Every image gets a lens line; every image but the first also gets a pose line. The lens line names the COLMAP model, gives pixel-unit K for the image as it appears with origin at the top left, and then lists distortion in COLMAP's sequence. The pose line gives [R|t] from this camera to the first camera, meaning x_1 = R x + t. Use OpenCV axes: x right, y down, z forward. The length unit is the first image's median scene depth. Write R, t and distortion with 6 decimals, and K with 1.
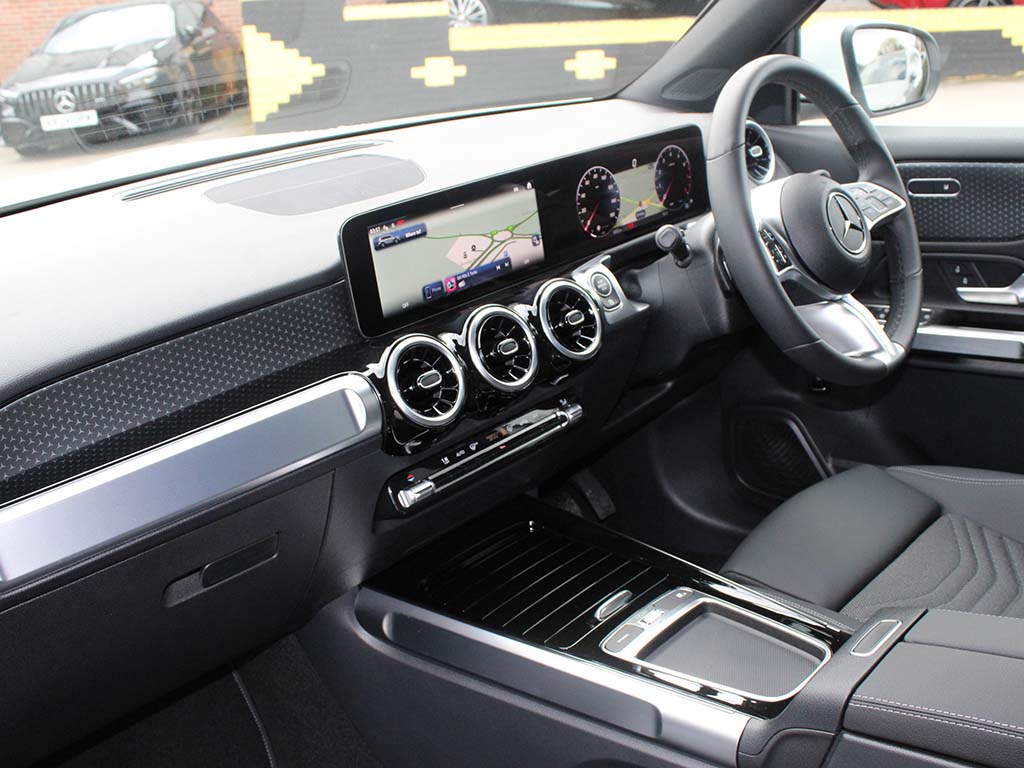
lens RADIAL K [[1114.9, 0, 512.0], [0, 1114.9, 384.0], [0, 0, 1]] dist [-0.105379, 0.011393]
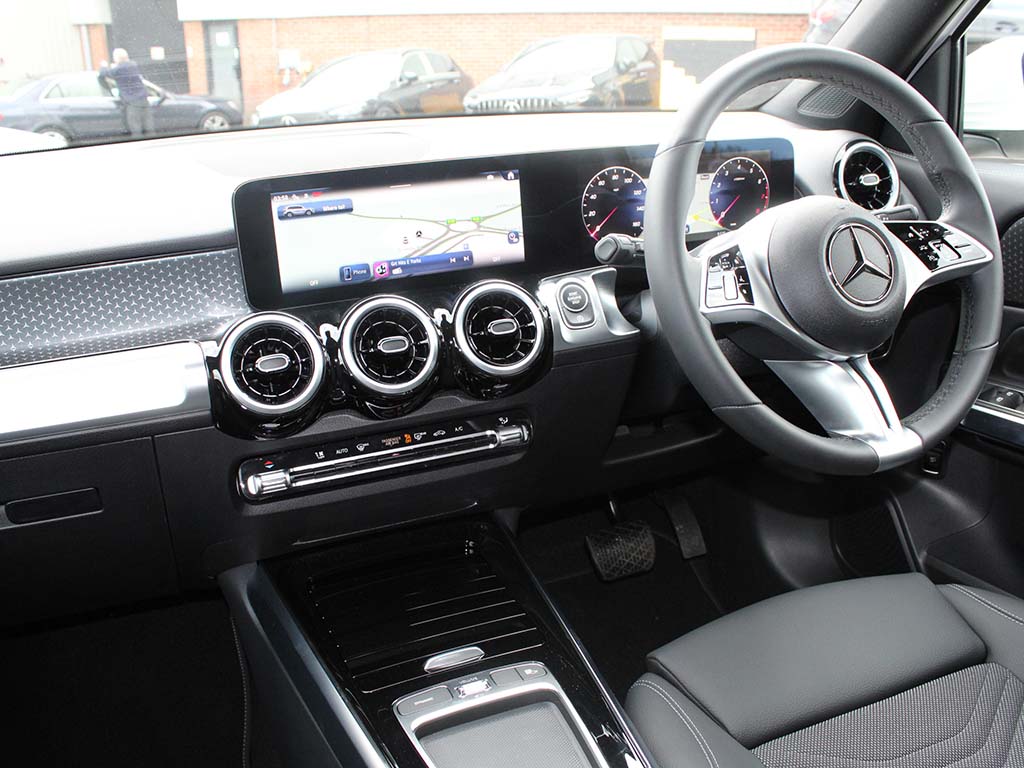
lens RADIAL K [[952.8, 0, 512.0], [0, 952.8, 384.0], [0, 0, 1]] dist [-0.160707, 0.131626]
pose [[0.907781, 0.183658, -0.377098, 0.330198], [-0.180681, 0.982575, 0.043593, -0.046547], [0.378533, 0.028562, 0.925147, 0.297238]]
